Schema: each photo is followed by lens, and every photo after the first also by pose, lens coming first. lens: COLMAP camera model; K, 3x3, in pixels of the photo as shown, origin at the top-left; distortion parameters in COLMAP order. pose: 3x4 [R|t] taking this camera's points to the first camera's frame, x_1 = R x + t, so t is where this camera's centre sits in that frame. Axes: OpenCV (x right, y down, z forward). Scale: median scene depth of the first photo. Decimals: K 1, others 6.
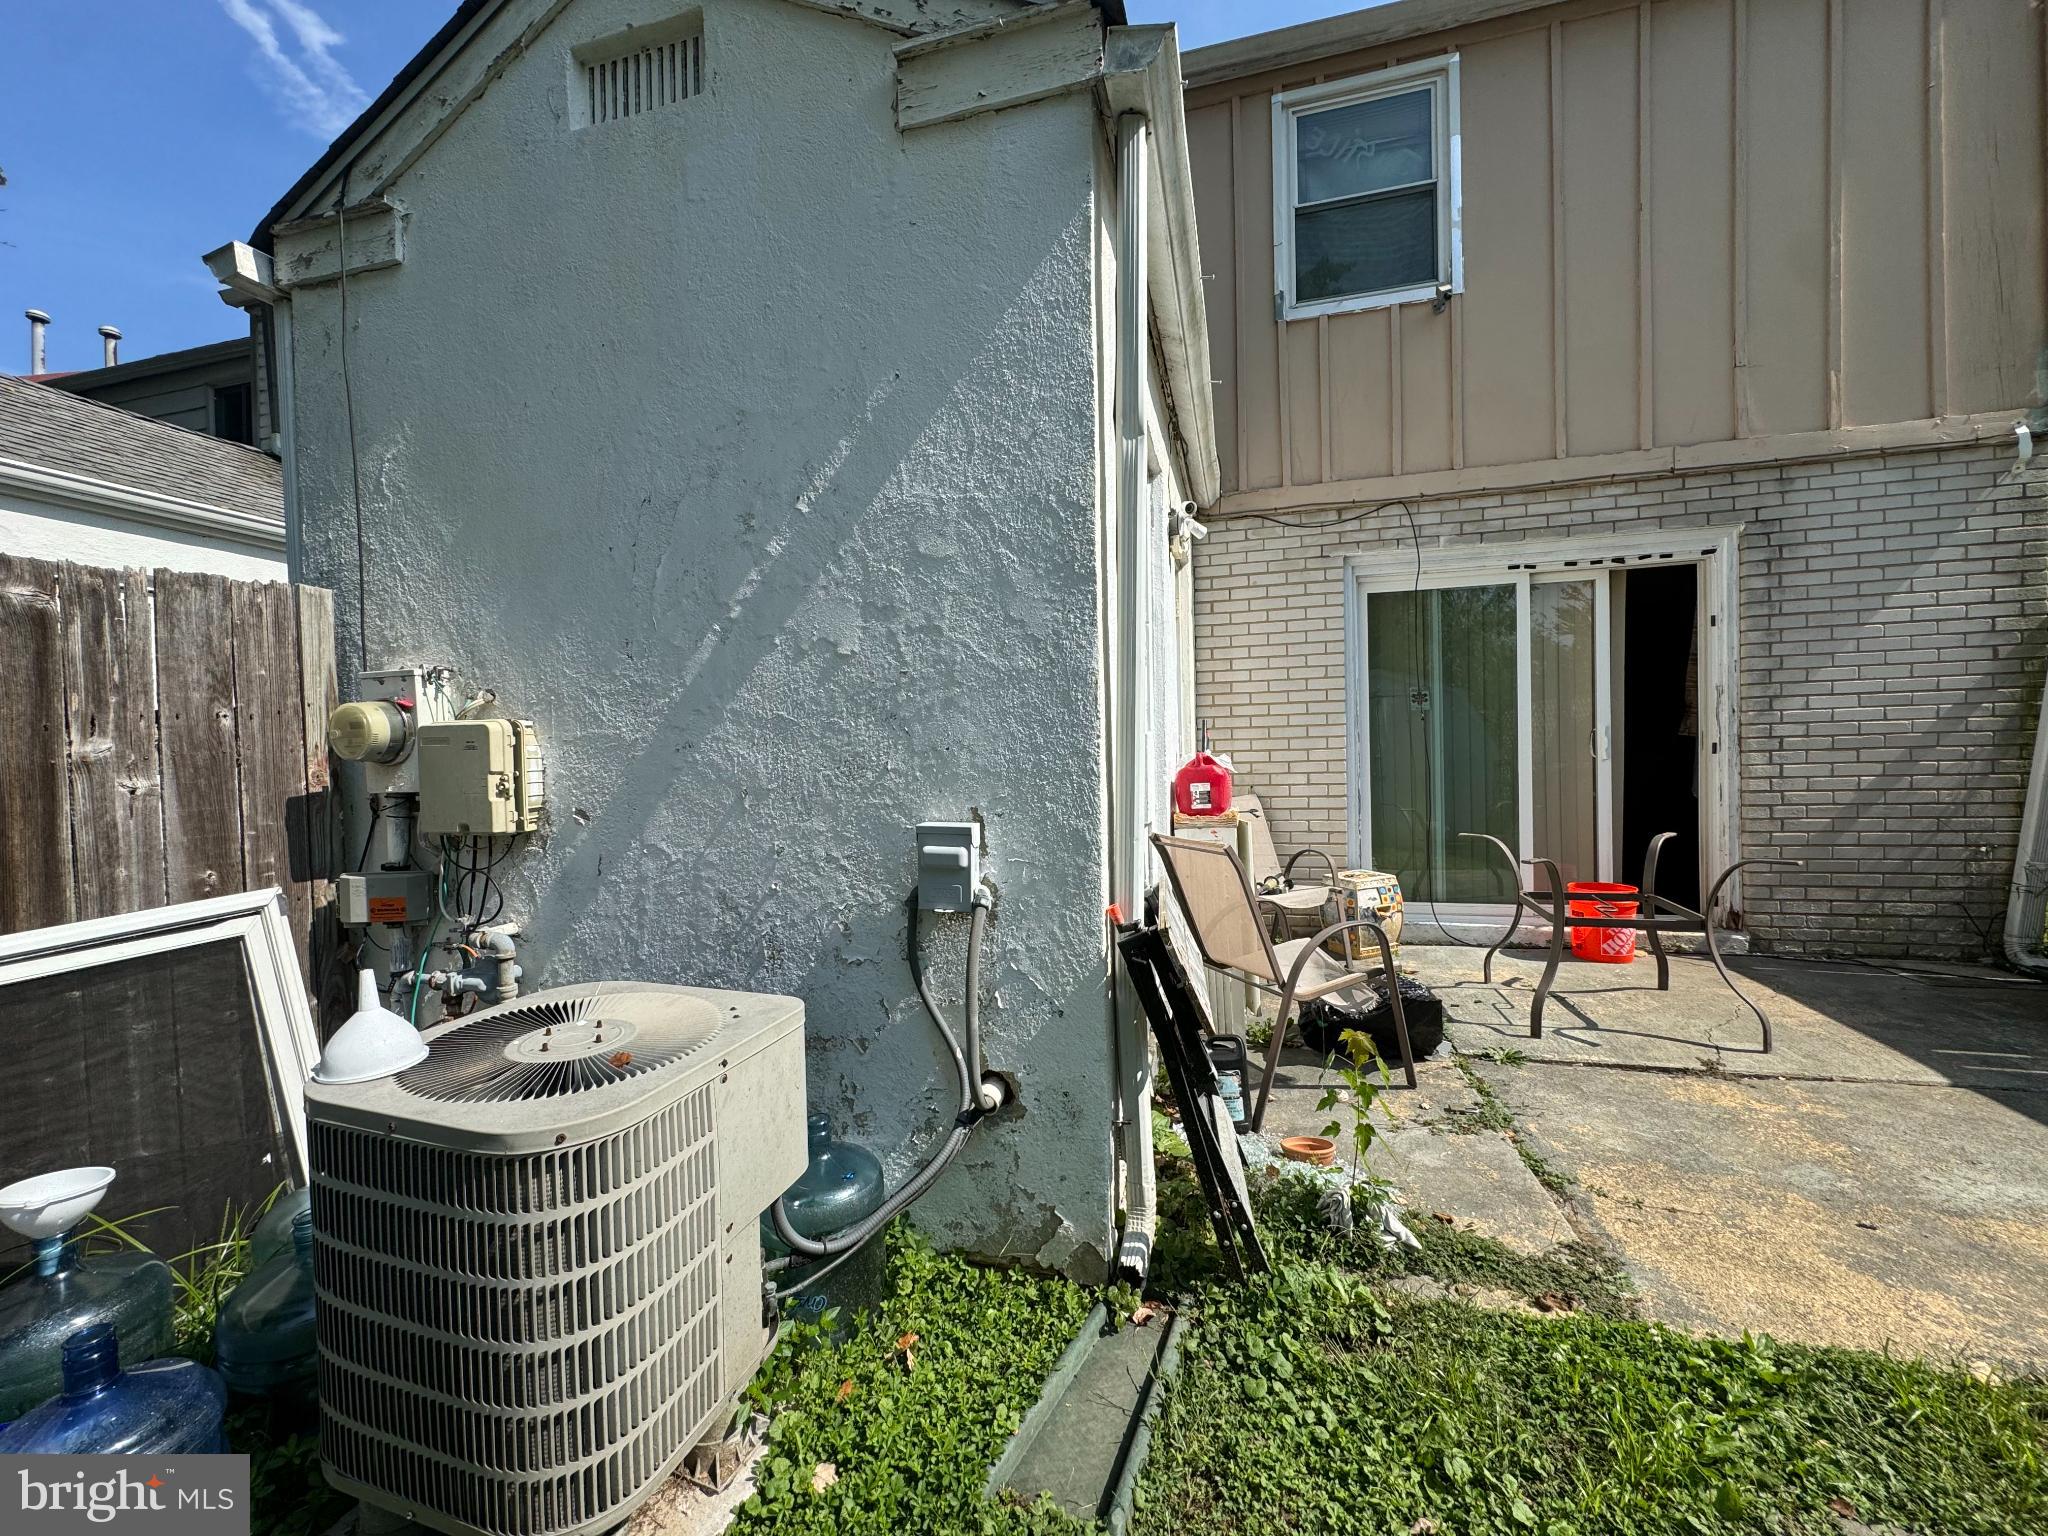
lens RADIAL K [[818.2, 0, 1015.7], [0, 818.2, 767.1], [0, 0, 1]] dist [-0.003594, -0.000229]
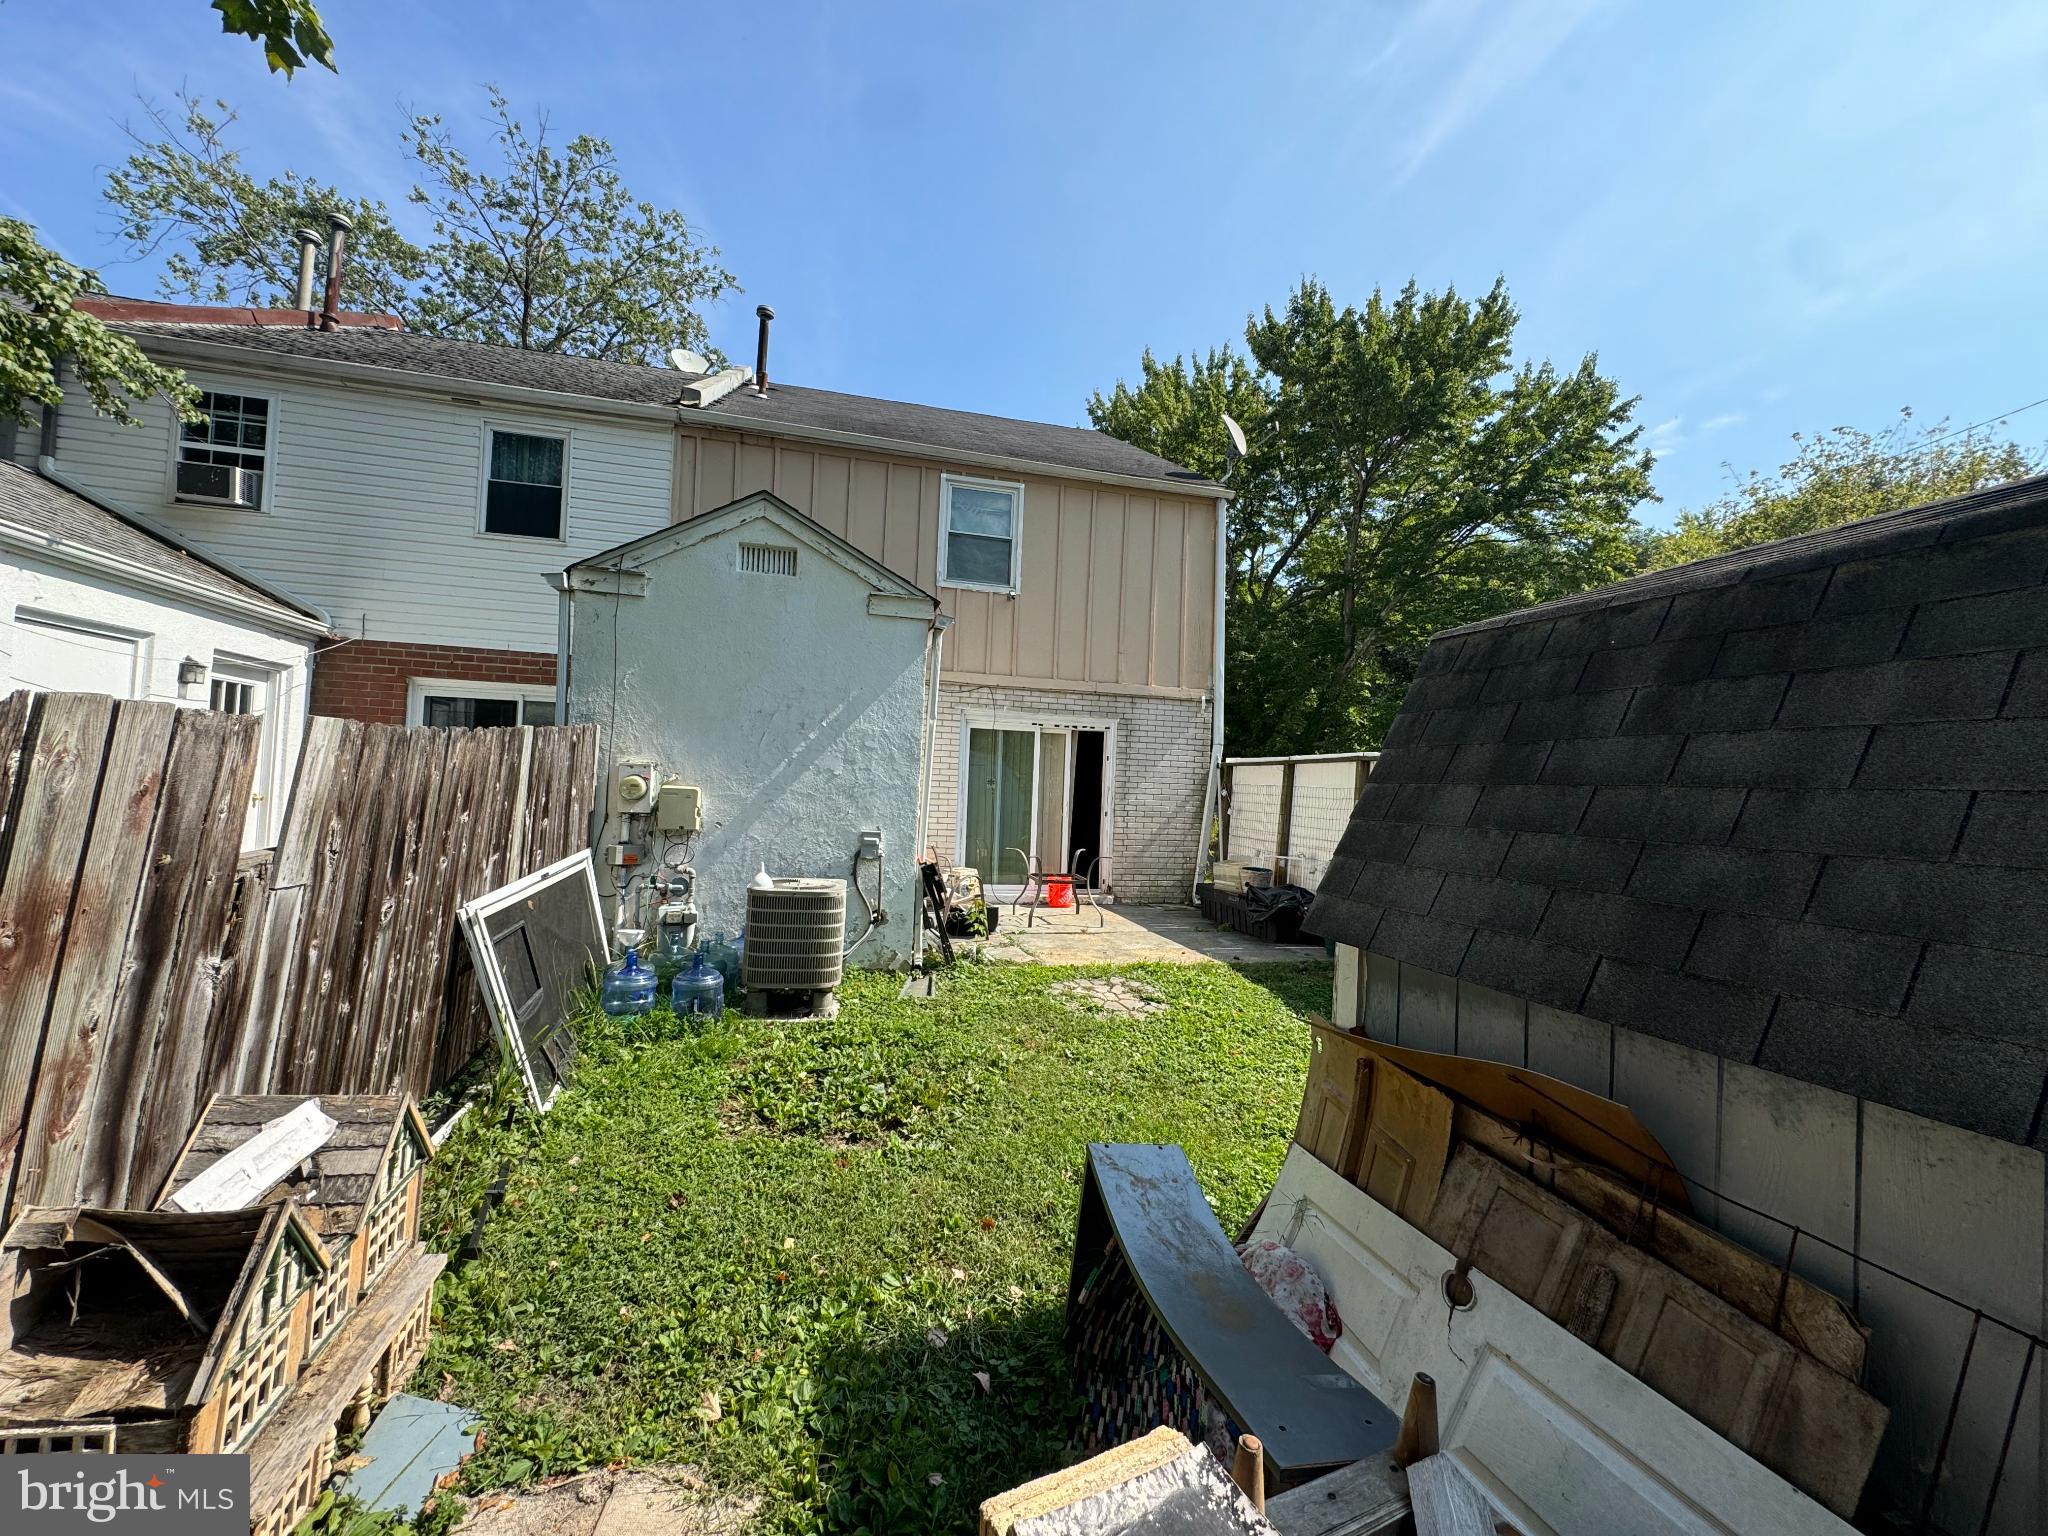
lens RADIAL K [[818.2, 0, 1021.2], [0, 818.2, 766.9], [0, 0, 1]] dist [-0.003594, -0.000229]
pose [[0.865127, 0.071693, 0.496402, -0.510697], [-0.048951, 0.997075, -0.058691, -0.009462], [-0.499158, 0.026476, 0.866106, -0.898272]]
